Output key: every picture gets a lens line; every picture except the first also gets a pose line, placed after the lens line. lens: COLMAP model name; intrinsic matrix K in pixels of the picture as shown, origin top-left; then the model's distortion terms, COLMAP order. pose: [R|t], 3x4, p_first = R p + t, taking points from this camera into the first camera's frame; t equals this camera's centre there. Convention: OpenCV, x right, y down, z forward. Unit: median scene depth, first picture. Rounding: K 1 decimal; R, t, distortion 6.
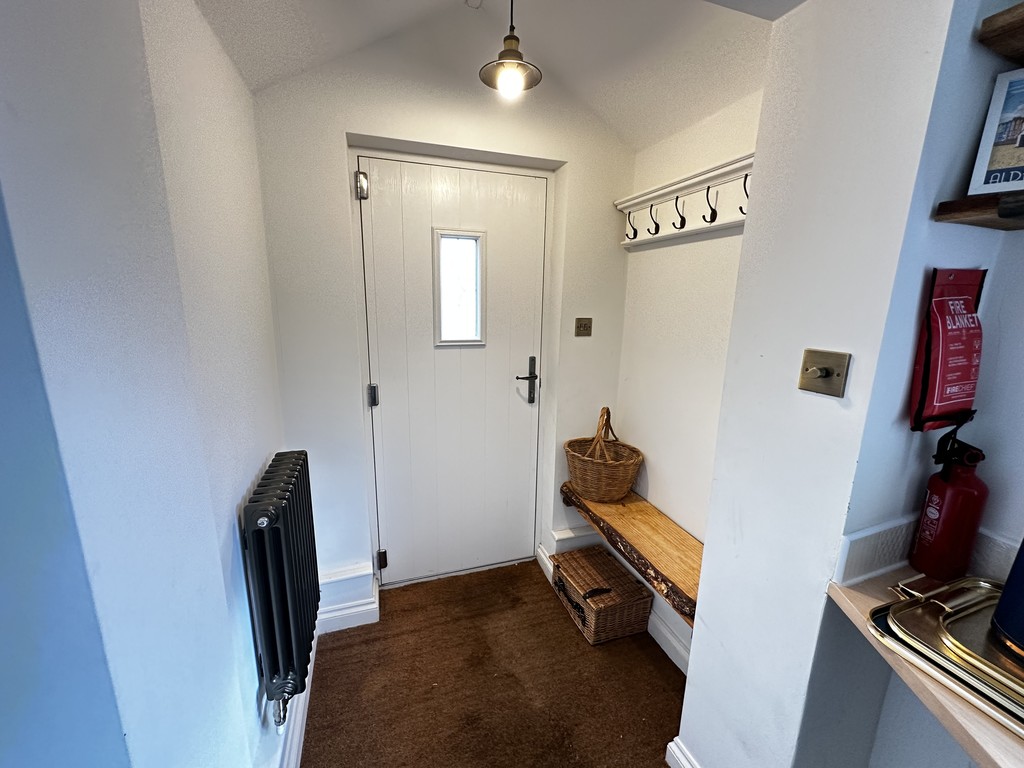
lens RADIAL K [[407.7, 0, 510.6], [0, 407.7, 383.8], [0, 0, 1]] dist [-0.004189, 0.000165]
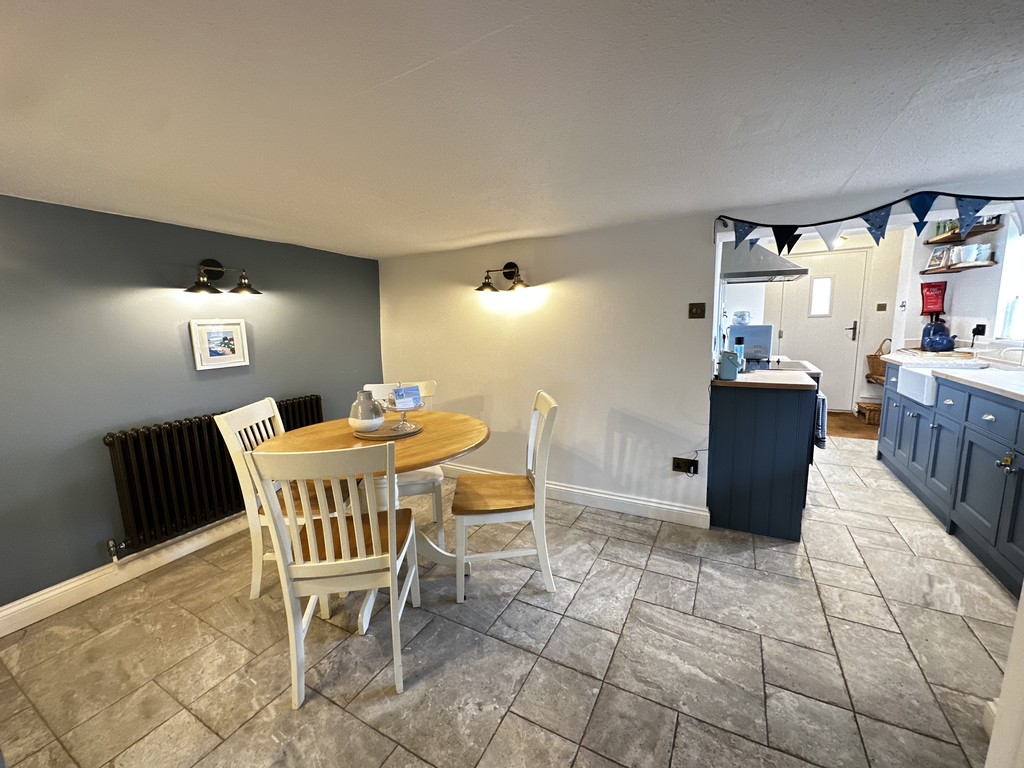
lens RADIAL K [[407.7, 0, 505.5], [0, 407.7, 382.8], [0, 0, 1]] dist [-0.004189, 0.000165]
pose [[0.660785, 0.074794, -0.746840, 0.543040], [-0.116819, 0.993146, -0.003897, 0.589893], [0.741429, 0.089820, 0.664993, -2.285283]]
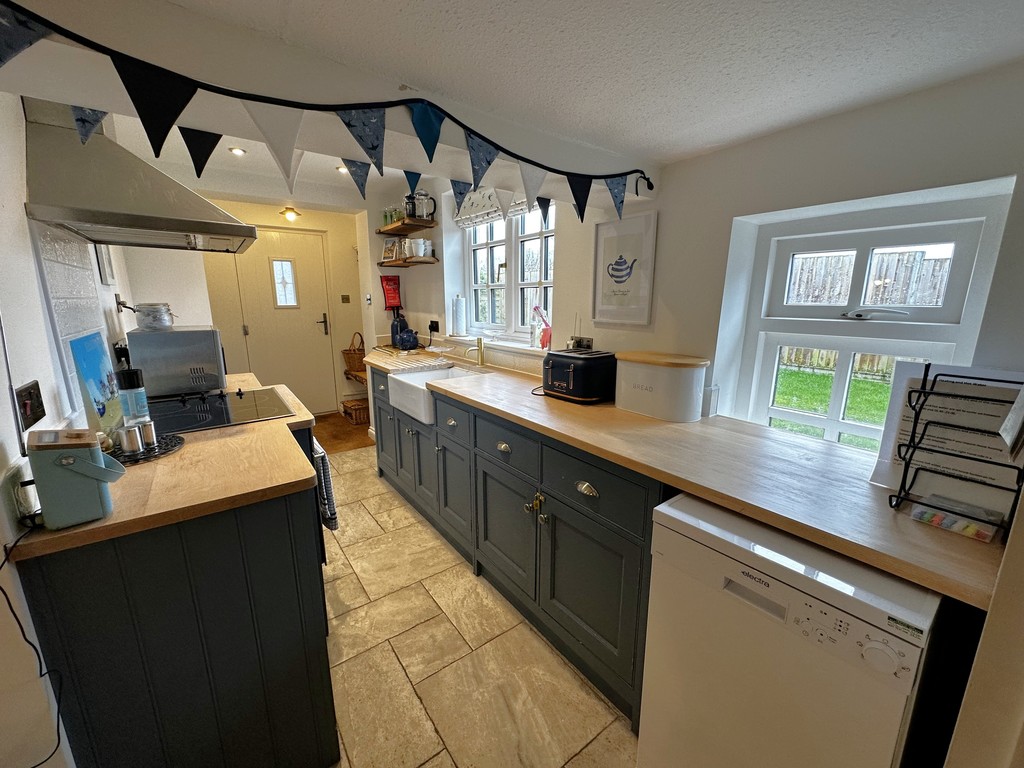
lens RADIAL K [[407.7, 0, 512.9], [0, 407.7, 385.1], [0, 0, 1]] dist [-0.004189, 0.000165]
pose [[0.953931, -0.077655, 0.289803, 0.375422], [0.076908, 0.996940, 0.013985, 0.391135], [-0.290002, 0.008947, 0.956984, -1.498227]]
